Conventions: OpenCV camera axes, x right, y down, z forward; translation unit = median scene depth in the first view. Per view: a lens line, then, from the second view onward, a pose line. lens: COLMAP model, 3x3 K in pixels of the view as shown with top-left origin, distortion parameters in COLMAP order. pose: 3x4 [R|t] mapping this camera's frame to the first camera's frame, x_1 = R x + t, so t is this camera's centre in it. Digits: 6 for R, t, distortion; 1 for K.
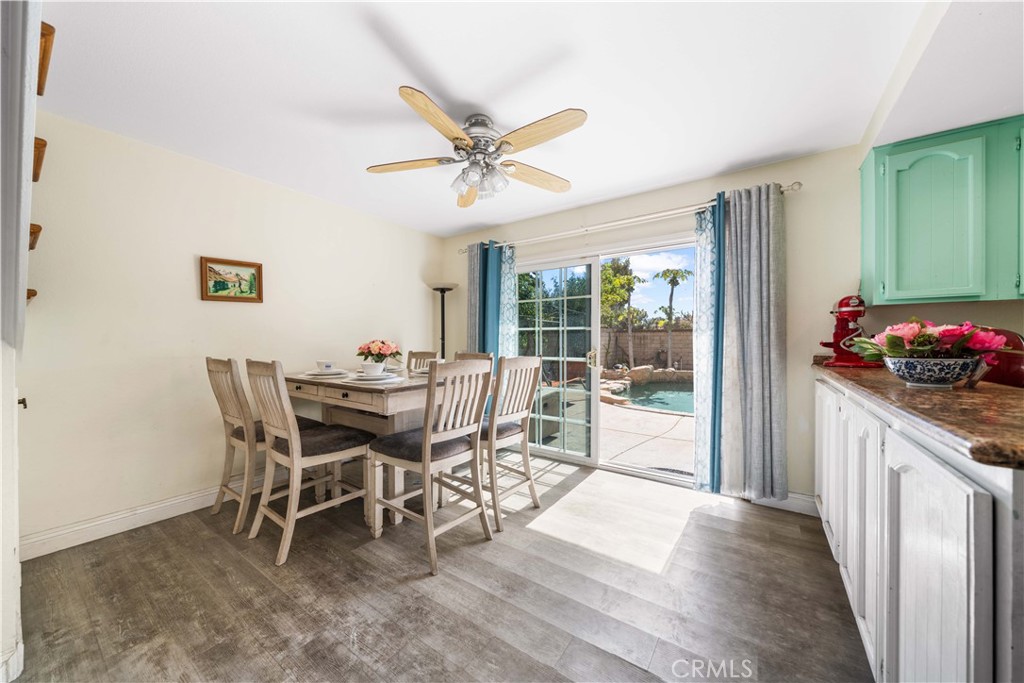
lens RADIAL K [[353.8, 0, 500.0], [0, 353.8, 341.5], [0, 0, 1]] dist [-0.007496, 0.000172]
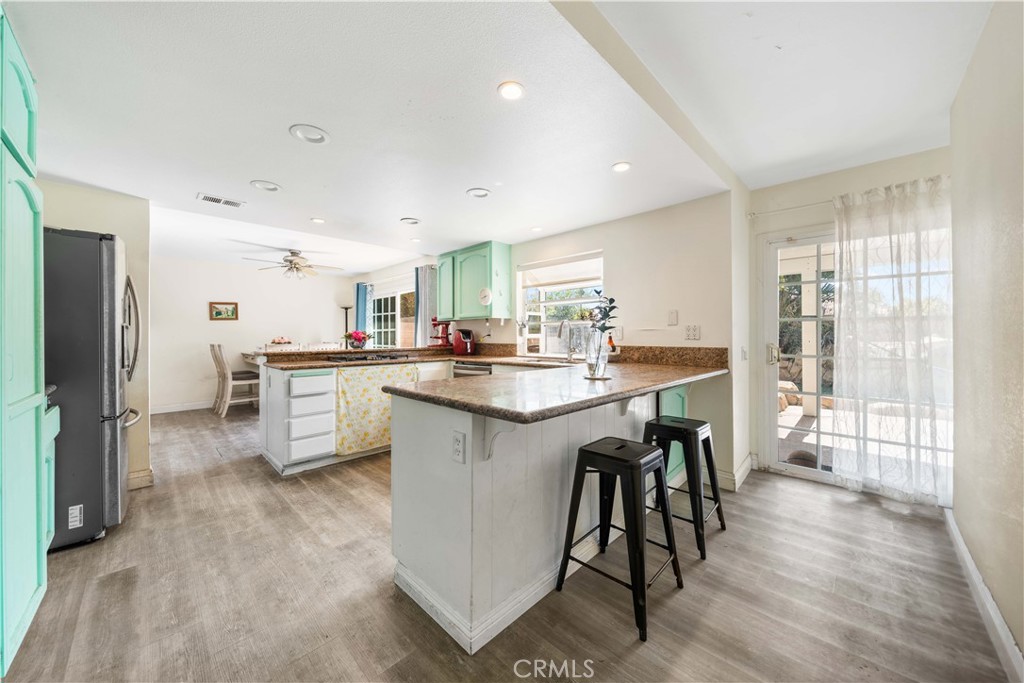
lens RADIAL K [[353.8, 0, 507.8], [0, 353.8, 330.4], [0, 0, 1]] dist [-0.007496, 0.000172]
pose [[0.988335, -0.008451, -0.152059, 1.531013], [0.005847, 0.999829, -0.017564, 0.005421], [0.152181, 0.016470, 0.988215, -1.067431]]
